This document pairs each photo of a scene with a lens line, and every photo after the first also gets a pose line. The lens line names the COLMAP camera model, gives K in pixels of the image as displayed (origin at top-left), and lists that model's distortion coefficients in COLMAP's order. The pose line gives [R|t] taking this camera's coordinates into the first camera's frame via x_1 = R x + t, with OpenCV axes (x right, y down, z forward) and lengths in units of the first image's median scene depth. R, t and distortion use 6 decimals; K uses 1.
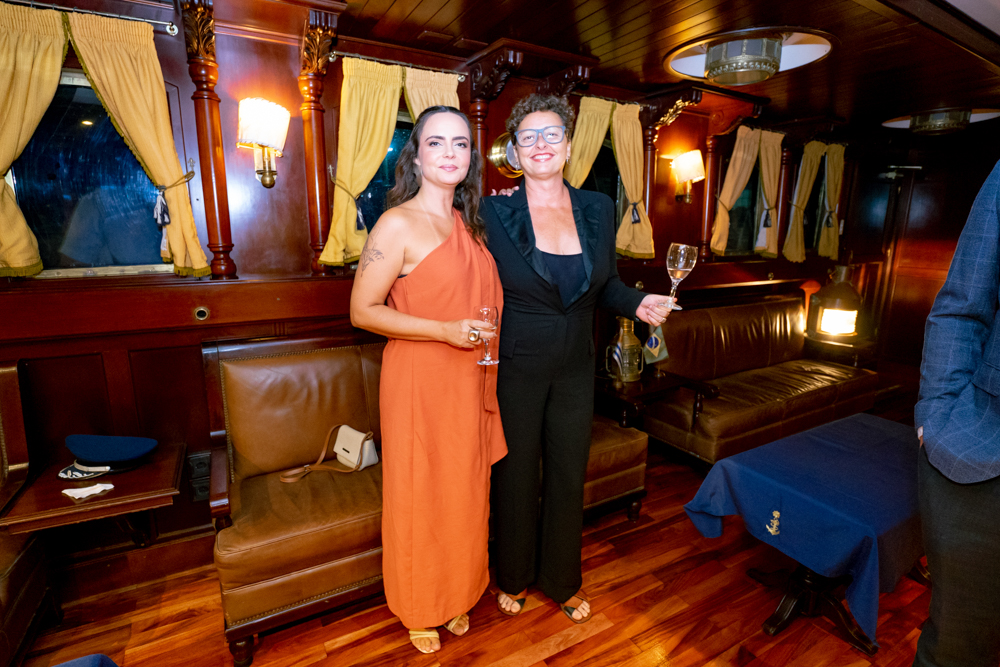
lens RADIAL K [[486.5, 0, 497.3], [0, 486.5, 327.5], [0, 0, 1]] dist [-0.032068, -0.000260]
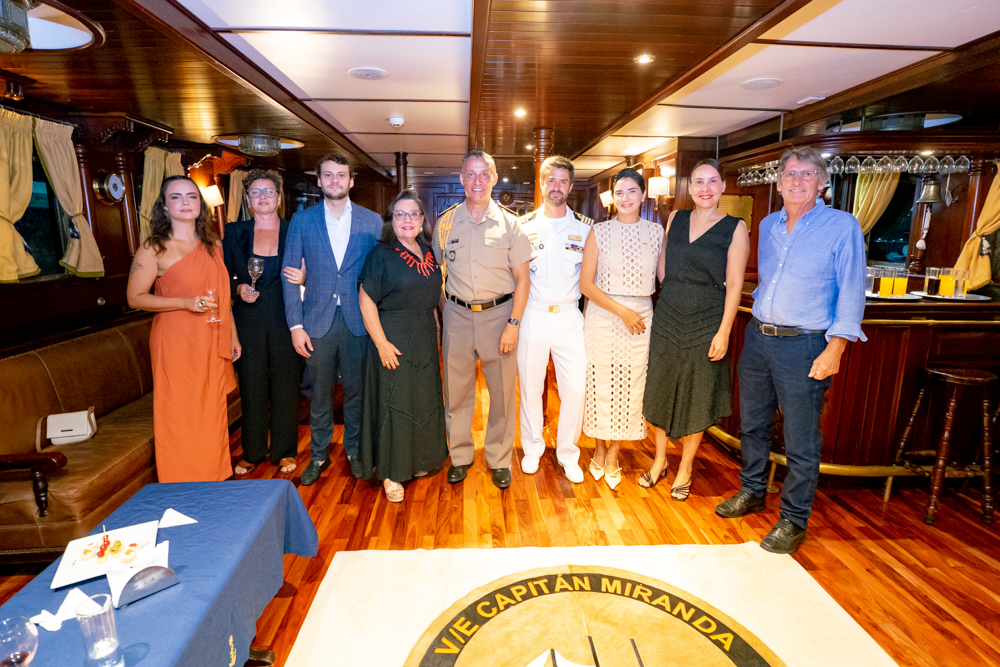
lens RADIAL K [[486.5, 0, 497.3], [0, 486.5, 327.5], [0, 0, 1]] dist [-0.032068, -0.000260]
pose [[0.428638, -0.186540, 0.884009, -0.650678], [0.187855, 0.975470, 0.114753, 0.053677], [-0.883731, 0.116878, 0.453166, -0.409939]]
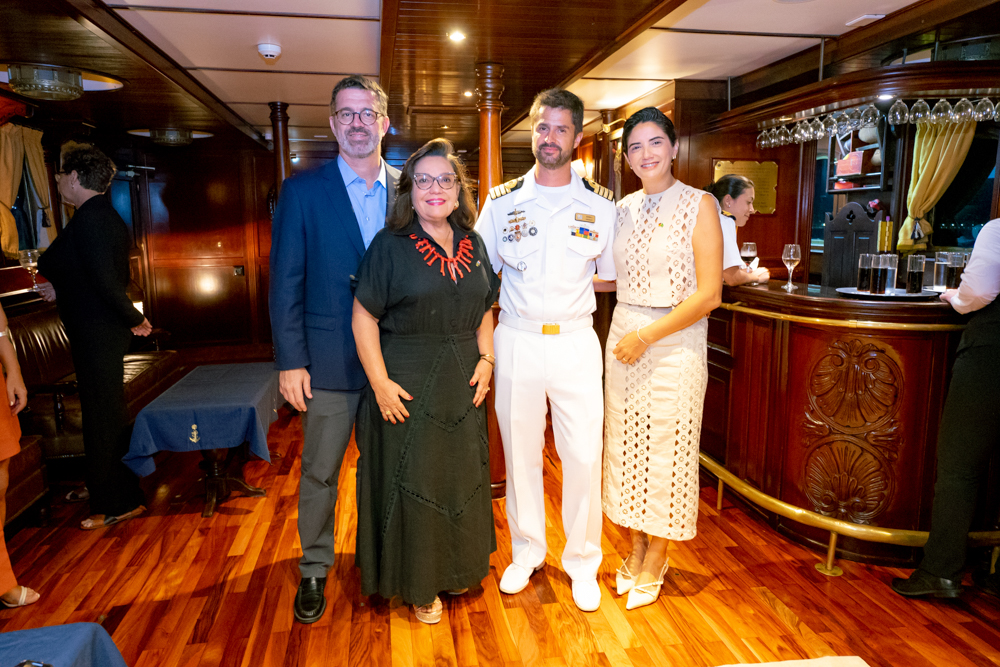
lens RADIAL K [[672.1, 0, 500.0], [0, 672.1, 333.5], [0, 0, 1]] dist [0.011806, 0.005860]
pose [[0.320919, -0.170981, 0.931545, -0.600561], [0.209199, 0.972073, 0.106350, 0.060294], [-0.923713, 0.160749, 0.347726, -0.371708]]
